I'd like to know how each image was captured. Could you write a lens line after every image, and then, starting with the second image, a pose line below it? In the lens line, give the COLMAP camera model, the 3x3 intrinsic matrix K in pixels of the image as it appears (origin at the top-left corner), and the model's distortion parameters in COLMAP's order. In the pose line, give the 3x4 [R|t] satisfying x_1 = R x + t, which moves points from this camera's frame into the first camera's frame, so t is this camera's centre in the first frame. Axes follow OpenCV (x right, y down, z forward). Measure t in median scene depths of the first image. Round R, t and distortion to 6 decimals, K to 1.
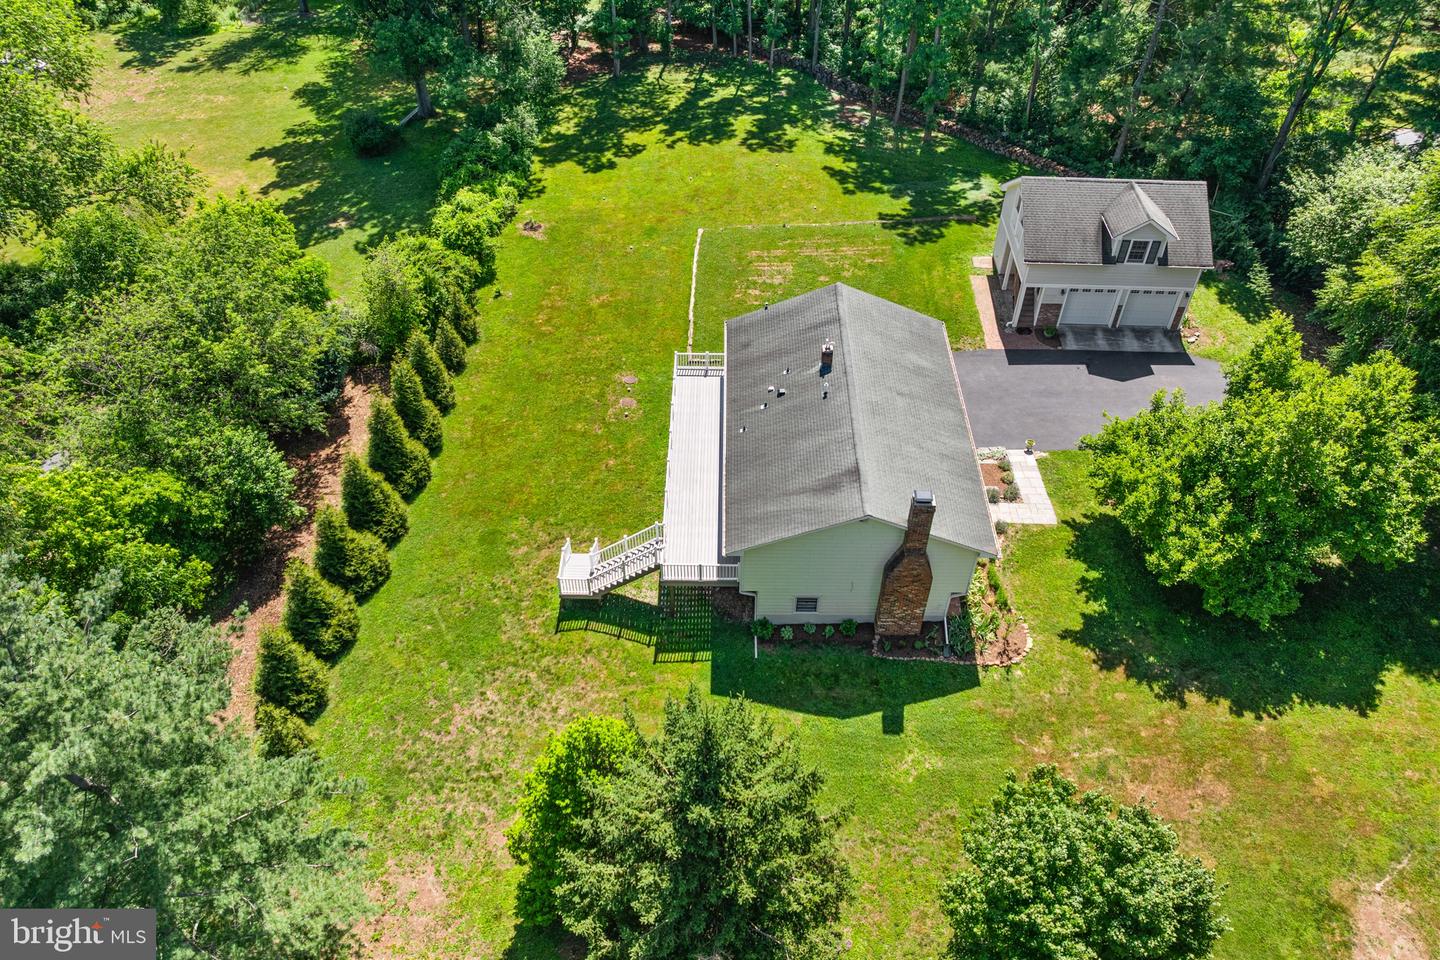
lens RADIAL K [[1036.8, 0, 720.0], [0, 1036.8, 480.0], [0, 0, 1]] dist [-0.041399, -0.003156]
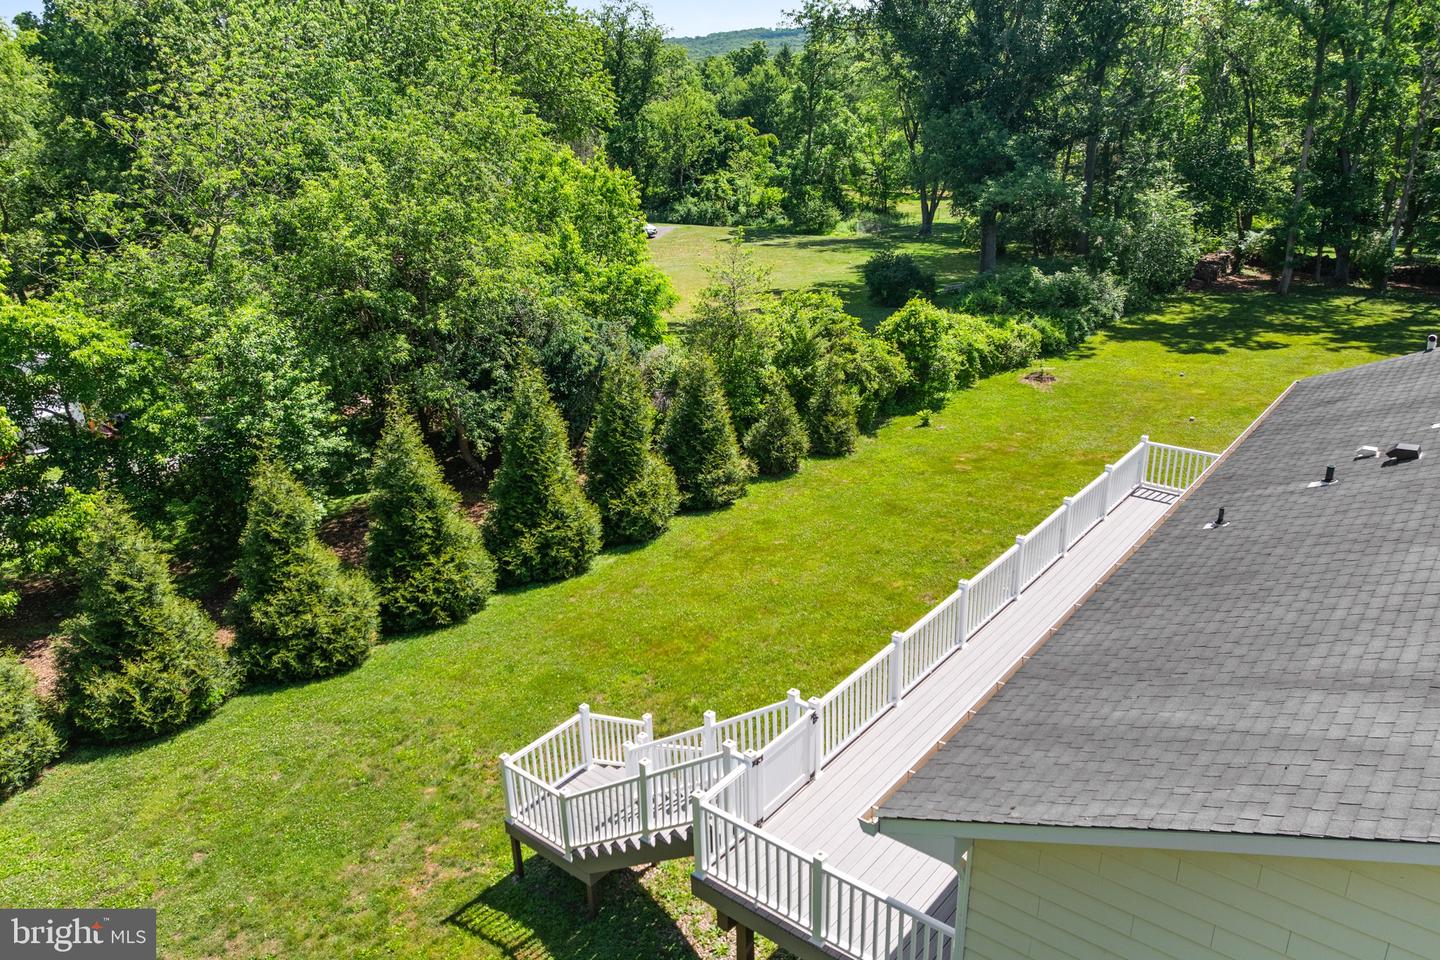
lens RADIAL K [[1067.5, 0, 708.7], [0, 1067.5, 459.7], [0, 0, 1]] dist [-0.049746, -0.003130]
pose [[0.775240, 0.188339, -0.602936, 0.068753], [-0.415153, 0.871324, -0.261617, 0.056038], [0.476080, 0.453126, 0.753674, 0.565909]]
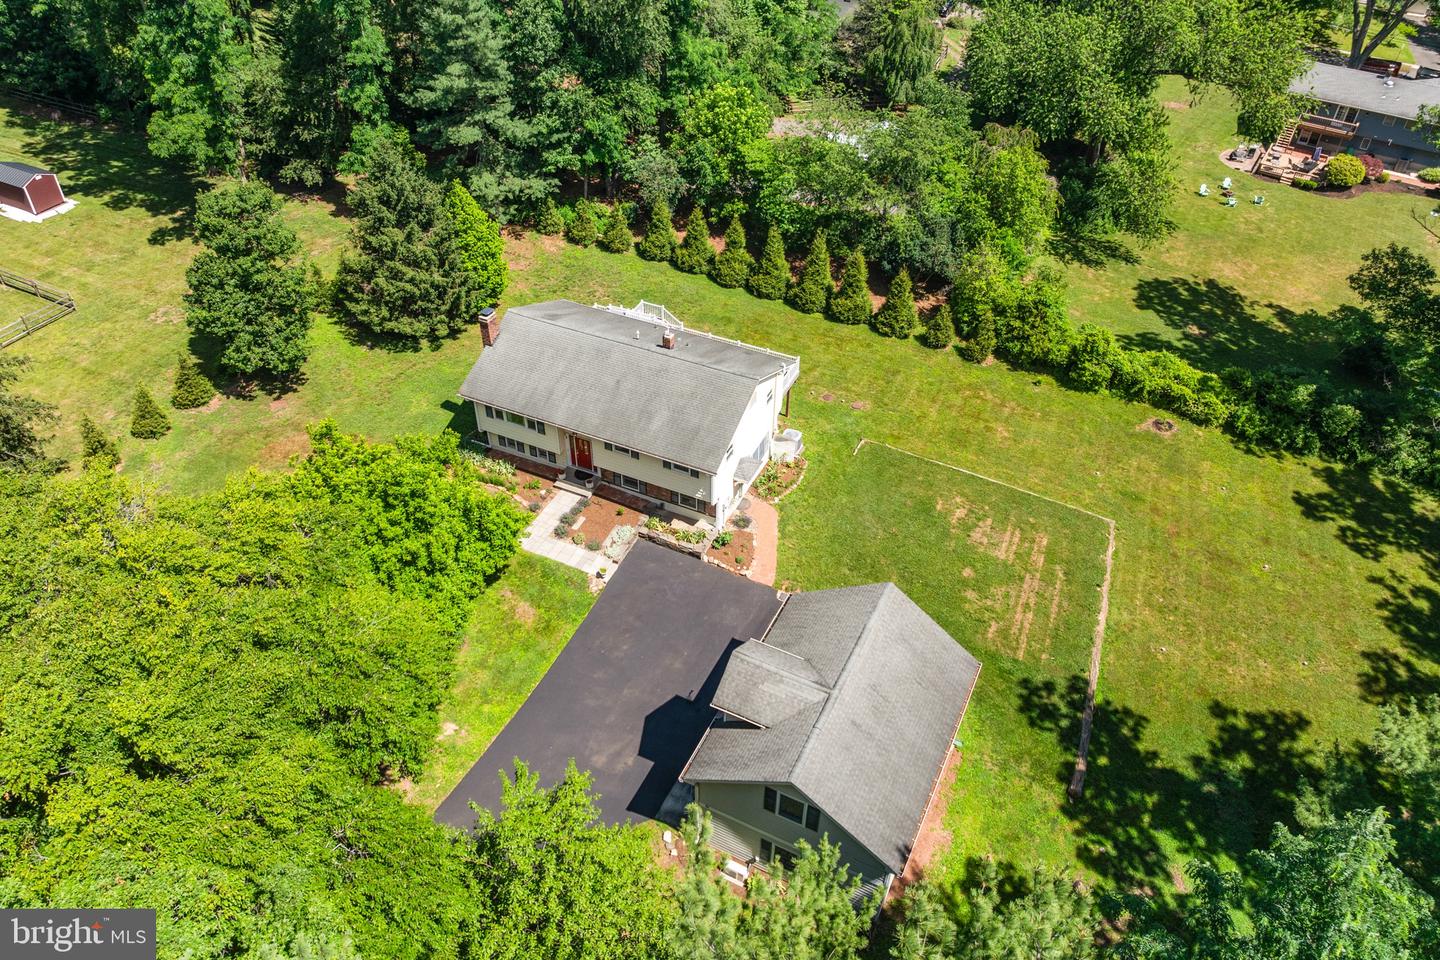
lens RADIAL K [[1026.5, 0, 717.9], [0, 1026.5, 451.4], [0, 0, 1]] dist [-0.041153, 0.004085]
pose [[-0.414998, 0.570499, -0.708737, 0.813916], [-0.651309, 0.357634, 0.669249, -0.741220], [0.635274, 0.739344, 0.223153, 0.698875]]
